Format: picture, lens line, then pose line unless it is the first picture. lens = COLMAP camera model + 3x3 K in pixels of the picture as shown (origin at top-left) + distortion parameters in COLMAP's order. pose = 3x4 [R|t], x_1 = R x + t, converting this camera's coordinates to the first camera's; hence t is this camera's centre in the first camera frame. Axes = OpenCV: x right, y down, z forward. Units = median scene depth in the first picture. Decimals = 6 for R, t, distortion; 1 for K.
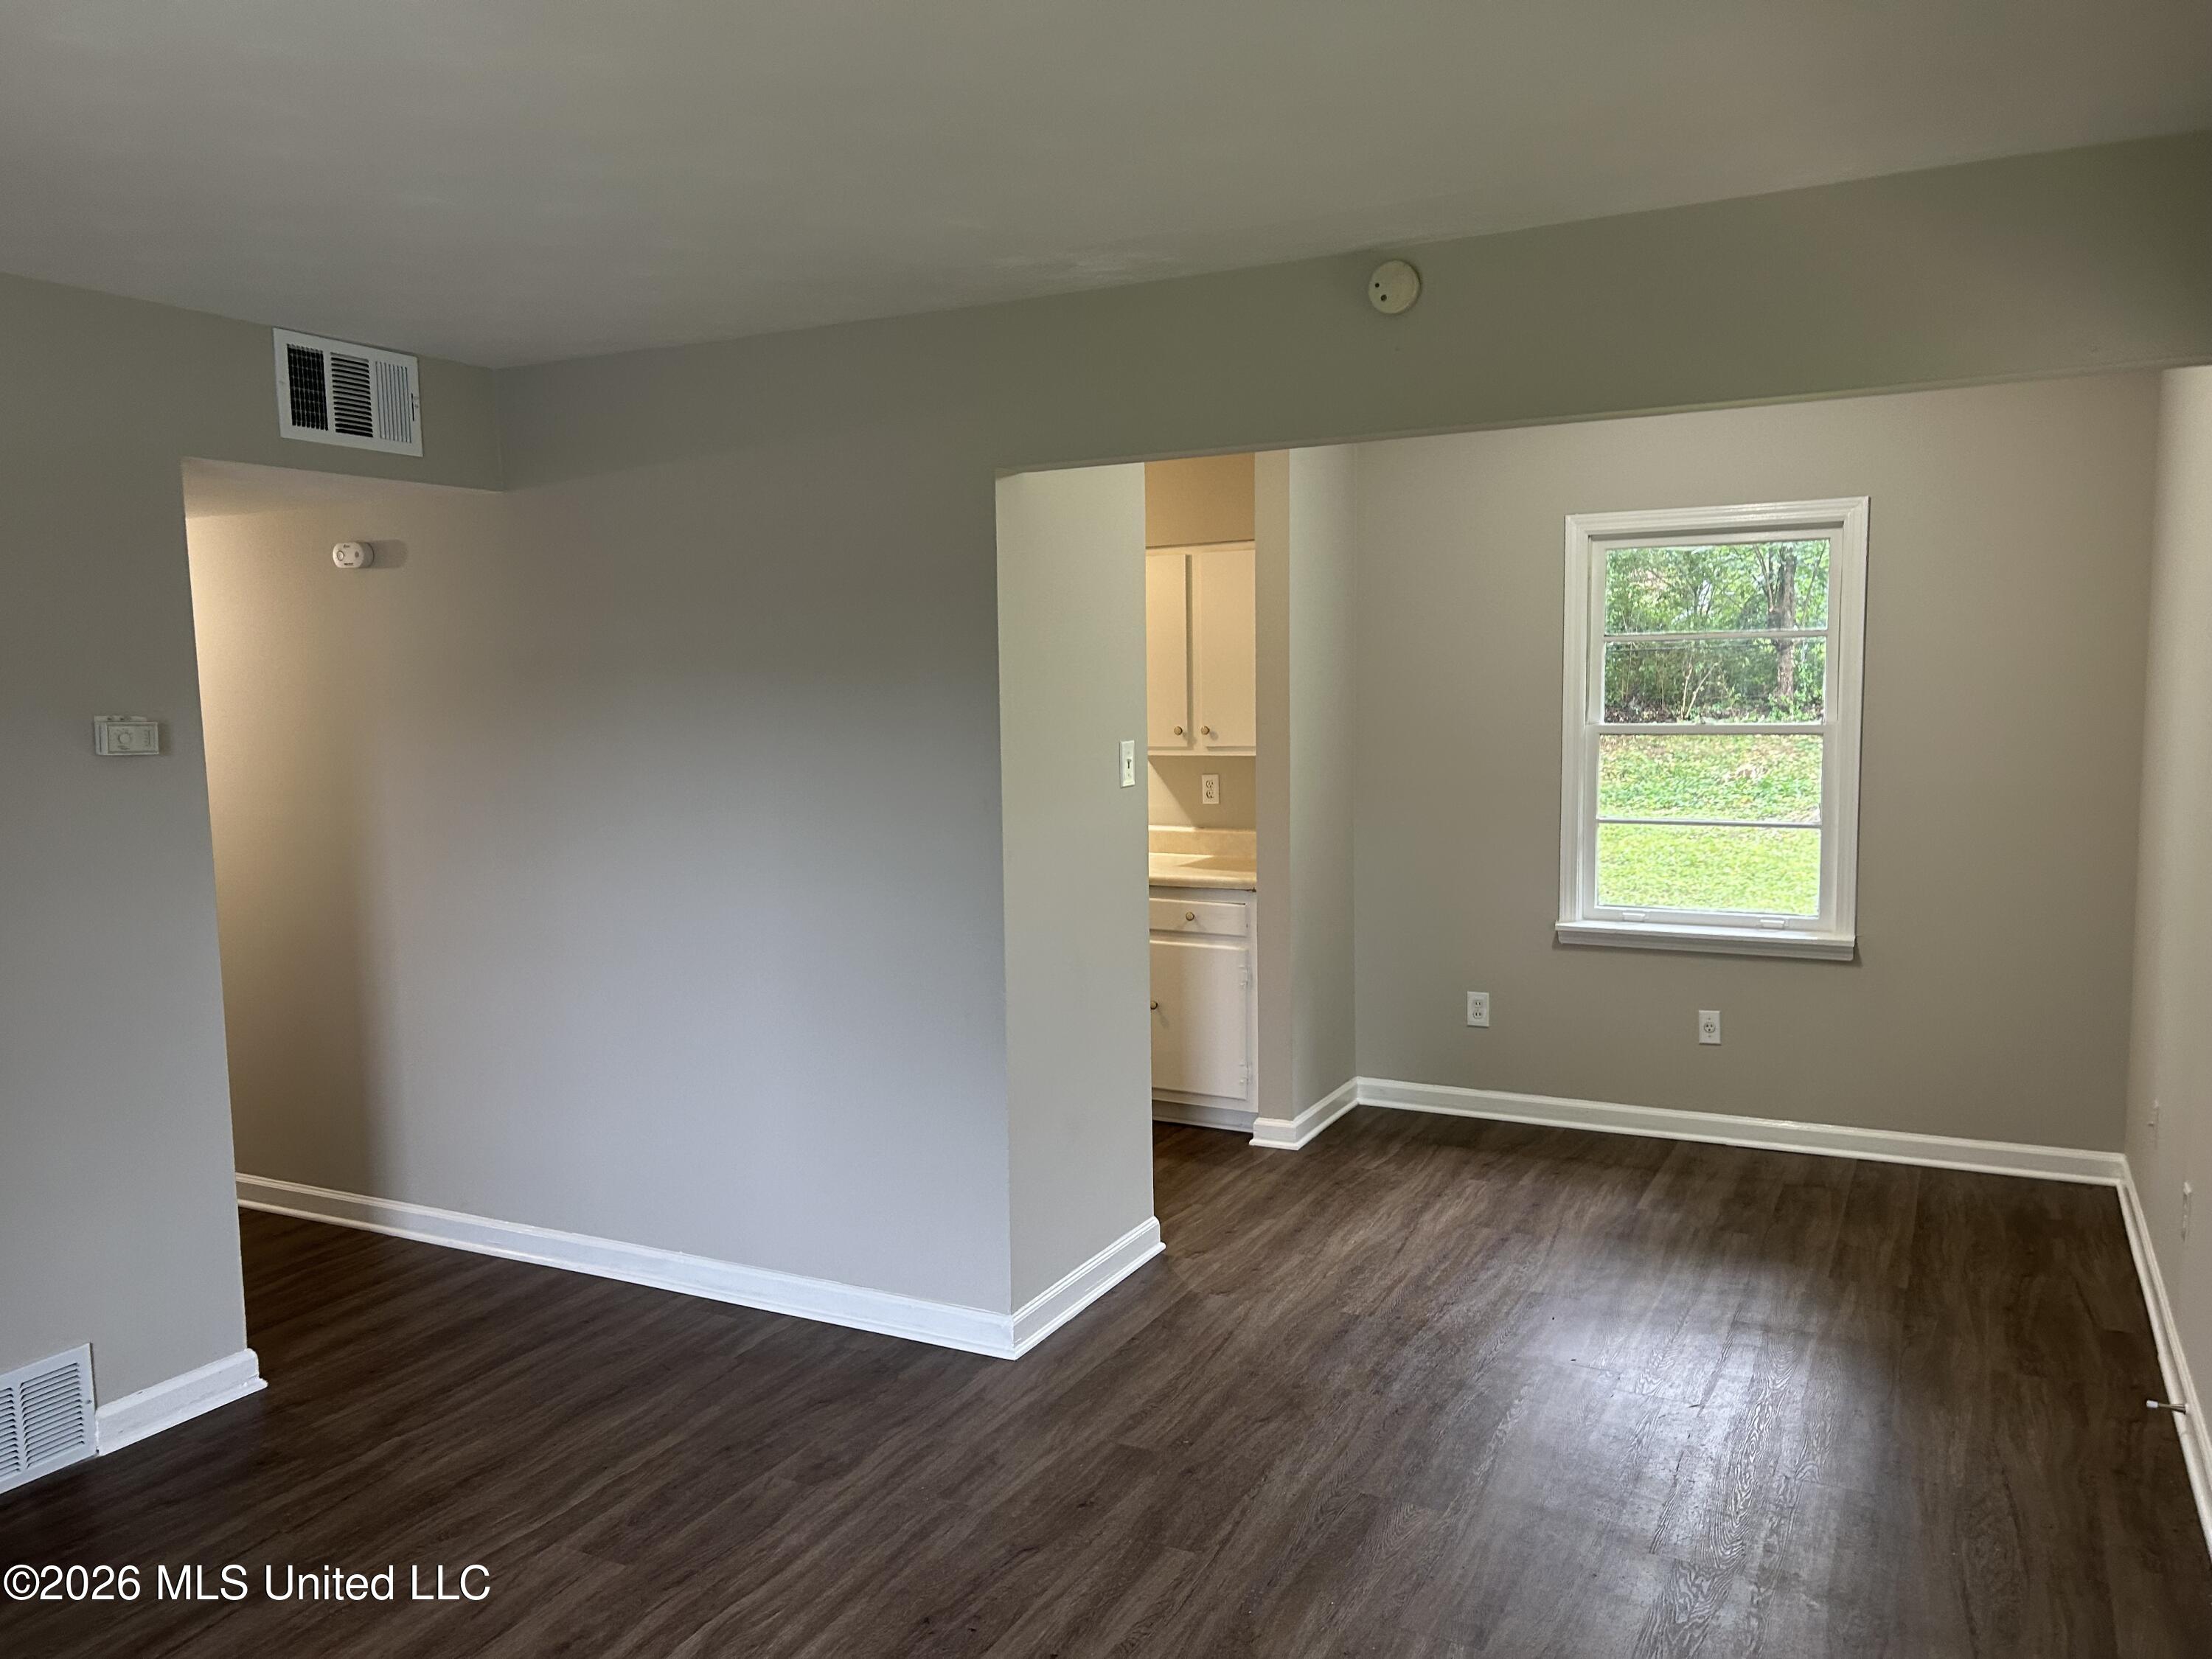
lens RADIAL K [[1666.4, 0, 1106.0], [0, 1666.4, 829.5], [0, 0, 1]] dist [0.021401, -0.012923]
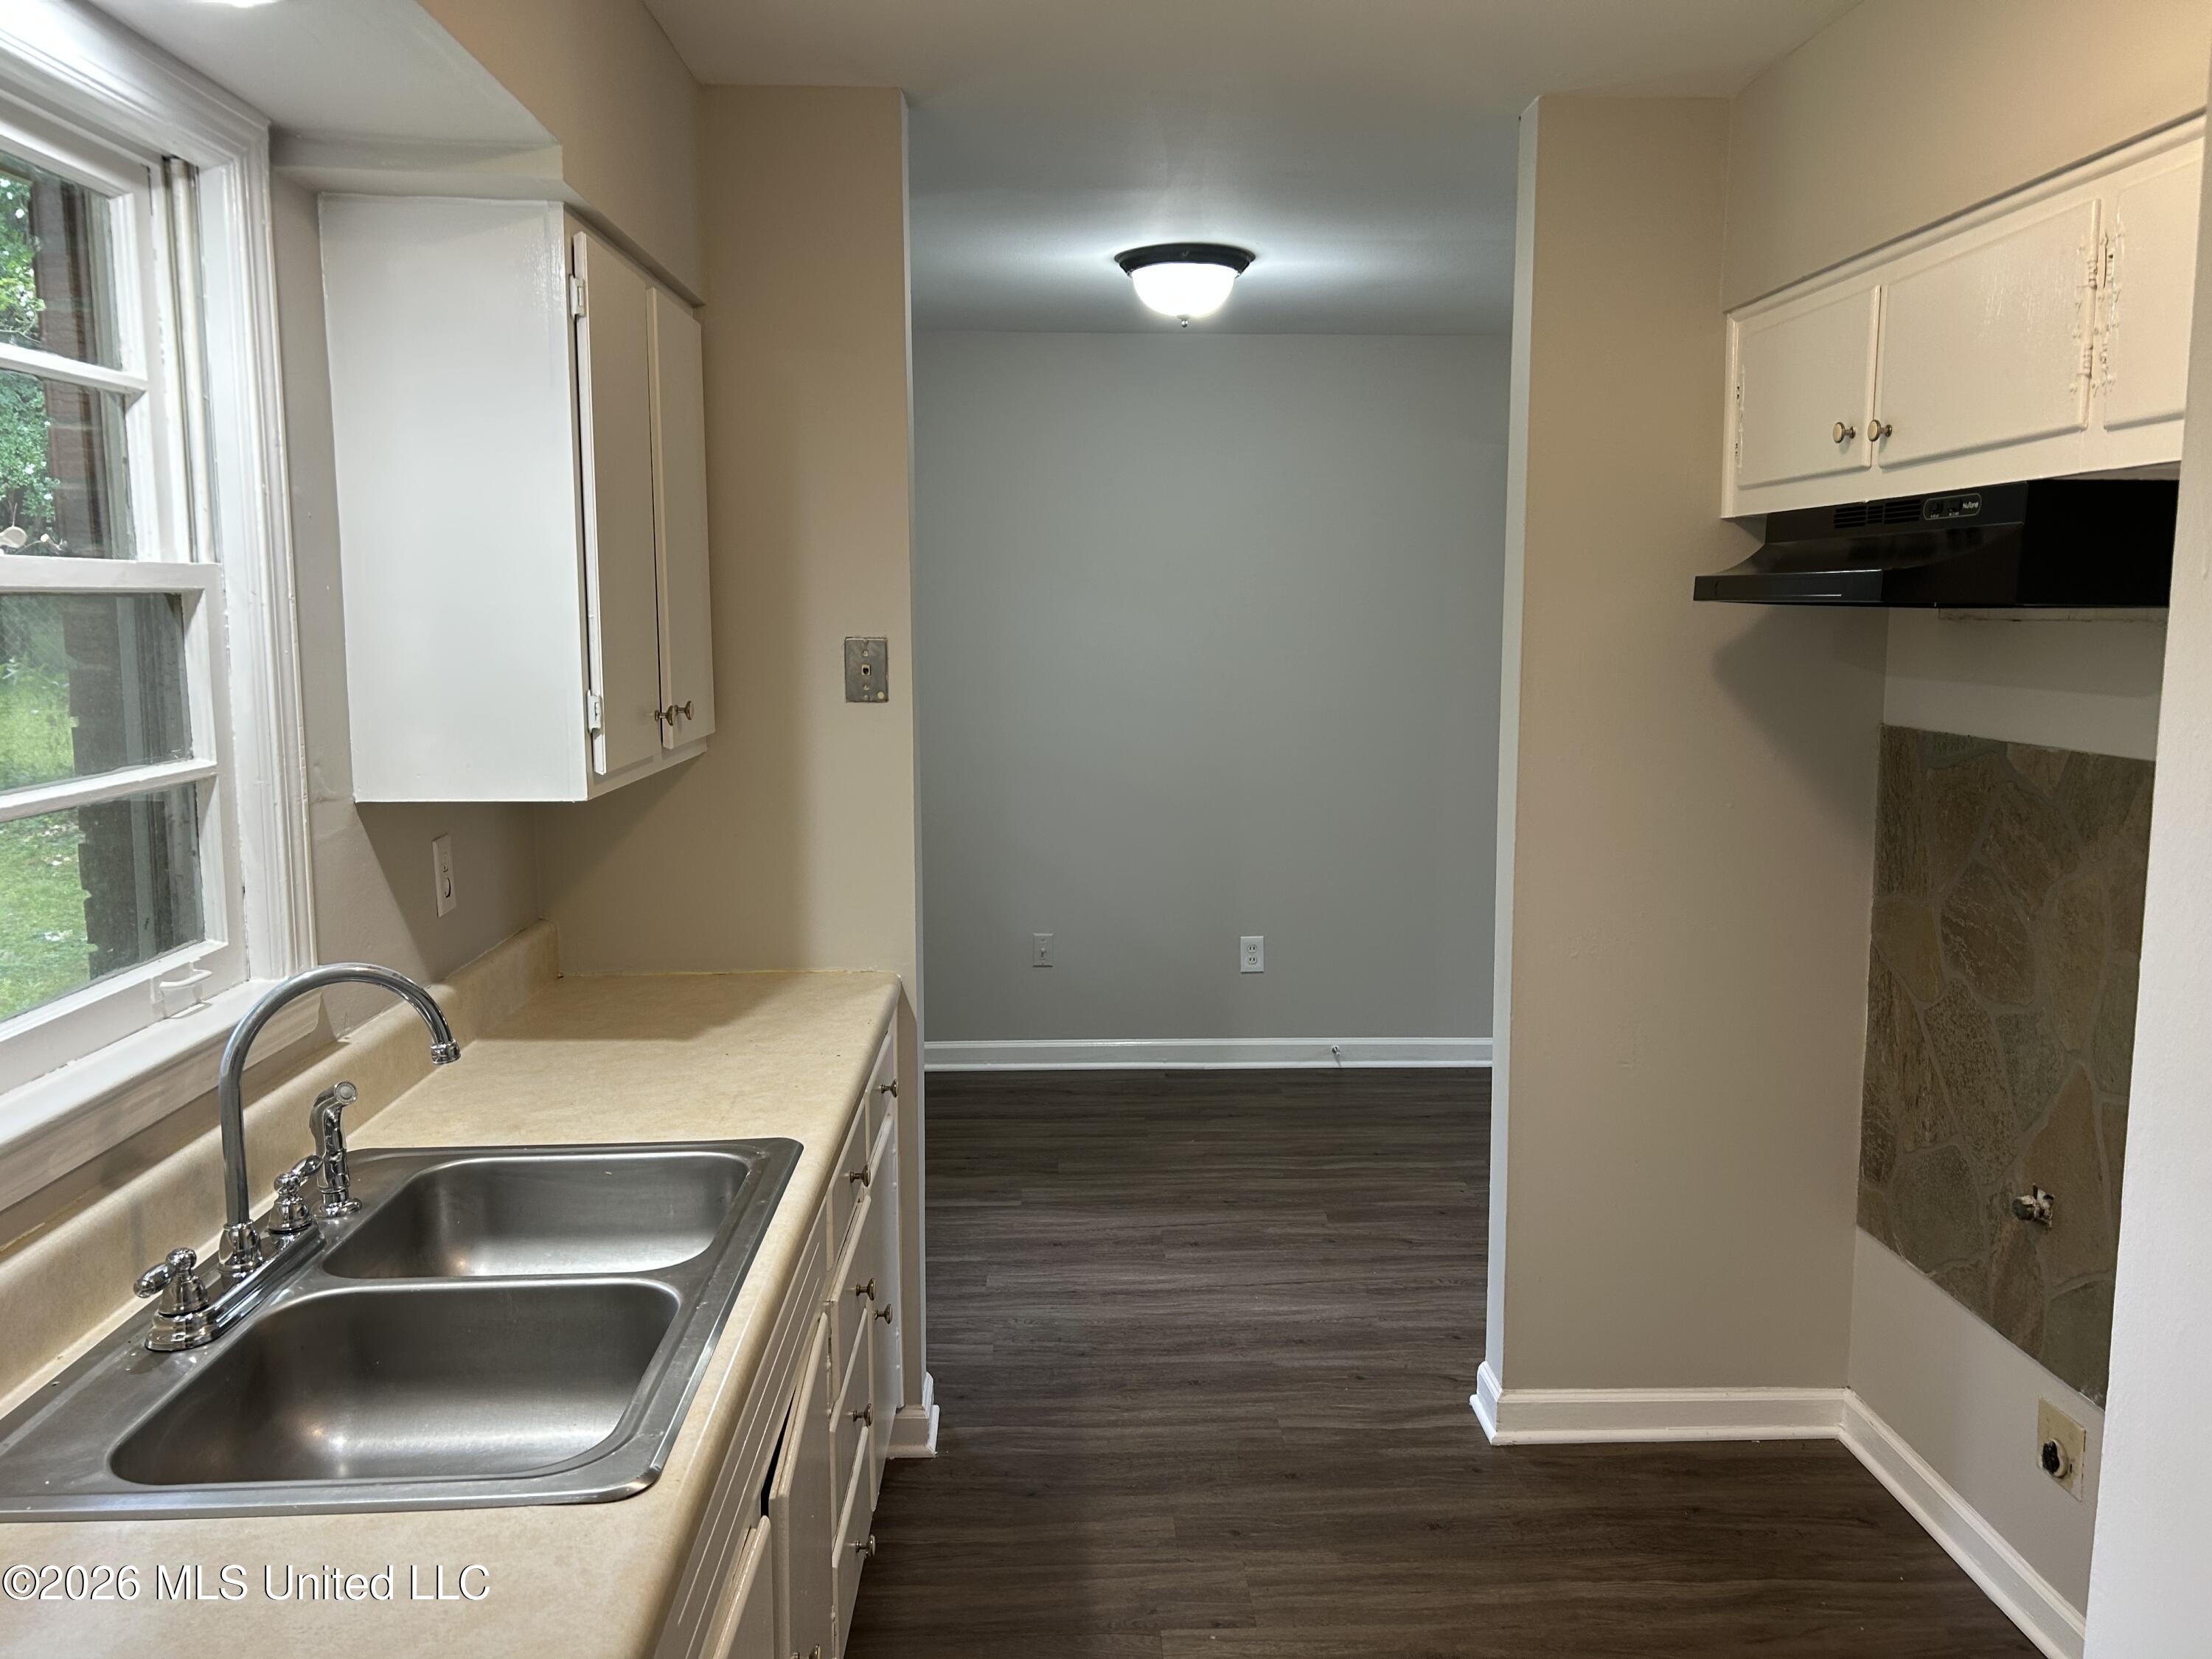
lens RADIAL K [[1666.4, 0, 1106.0], [0, 1666.4, 829.5], [0, 0, 1]] dist [0.021401, -0.012923]
pose [[-0.498798, -0.097793, 0.861183, -0.329679], [0.088110, 0.982745, 0.162631, -0.080139], [-0.862228, 0.156999, -0.481575, 1.002304]]
